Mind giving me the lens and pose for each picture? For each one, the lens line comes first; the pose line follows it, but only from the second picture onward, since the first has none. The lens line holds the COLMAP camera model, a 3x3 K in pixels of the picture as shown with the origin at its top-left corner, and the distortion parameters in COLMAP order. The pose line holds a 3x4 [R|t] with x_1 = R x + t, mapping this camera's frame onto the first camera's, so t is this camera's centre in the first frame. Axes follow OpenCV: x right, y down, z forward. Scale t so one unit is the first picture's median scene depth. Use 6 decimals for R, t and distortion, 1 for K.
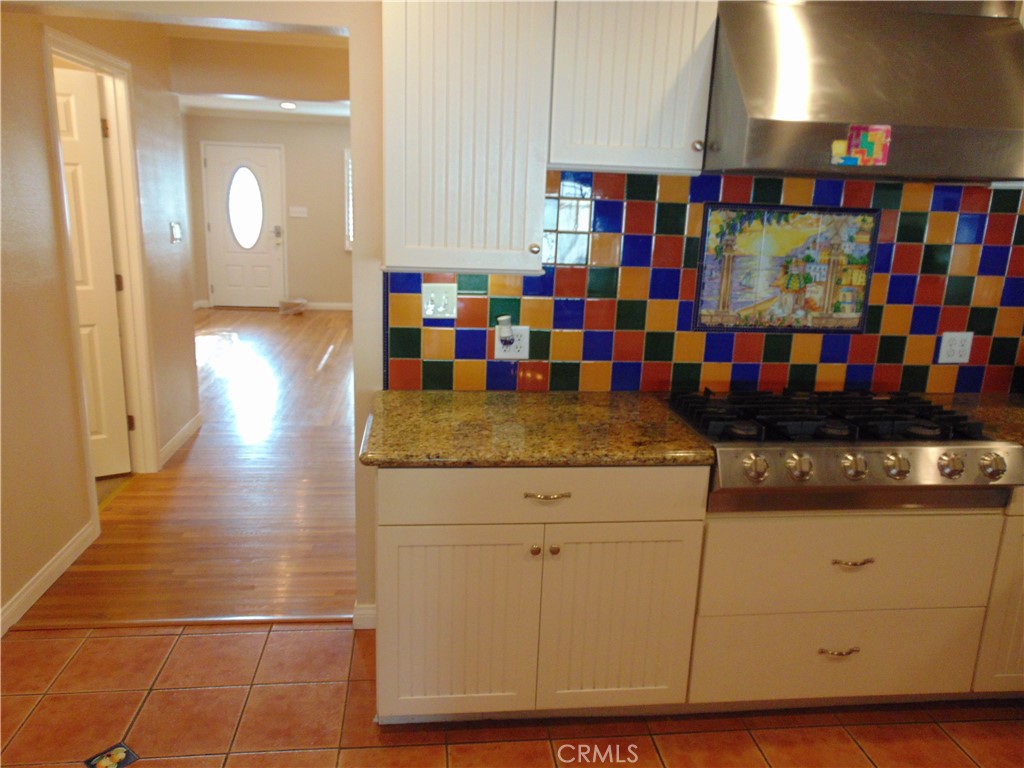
lens RADIAL K [[769.7, 0, 514.0], [0, 769.7, 387.0], [0, 0, 1]] dist [-0.005758, 0.039975]
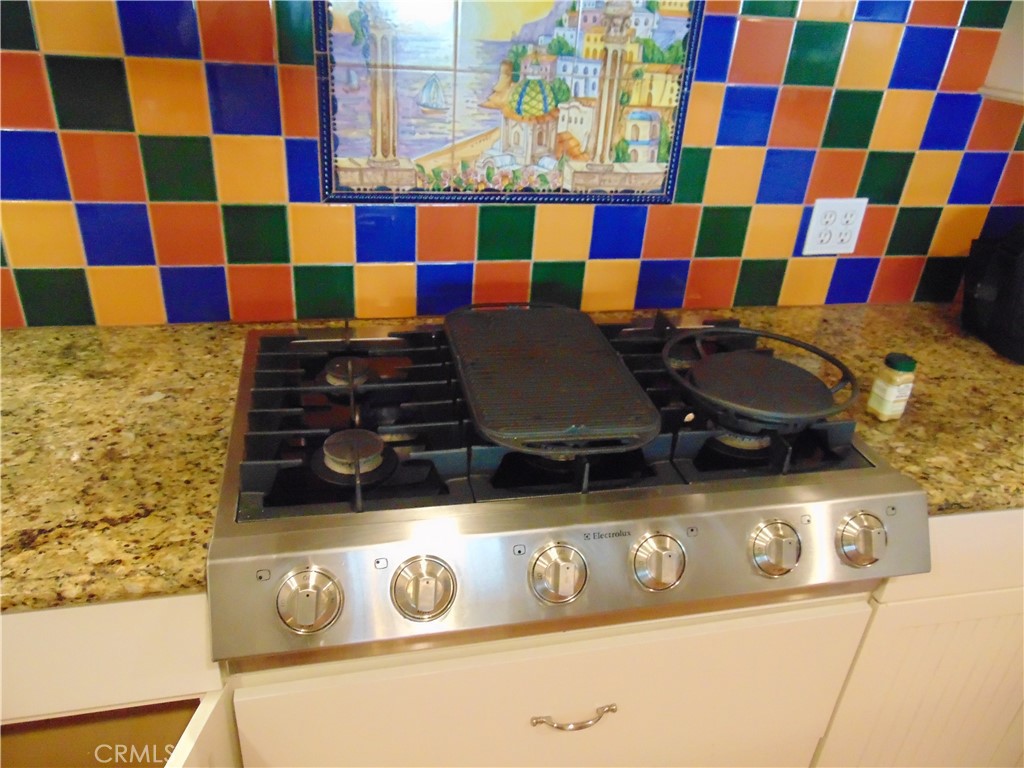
lens RADIAL K [[769.7, 0, 508.1], [0, 769.7, 382.8], [0, 0, 1]] dist [-0.005758, 0.039975]
pose [[0.994541, -0.022392, 0.101911, 0.291319], [-0.003474, 0.969054, 0.246825, -0.081284], [-0.104284, -0.245832, 0.963686, 0.482419]]
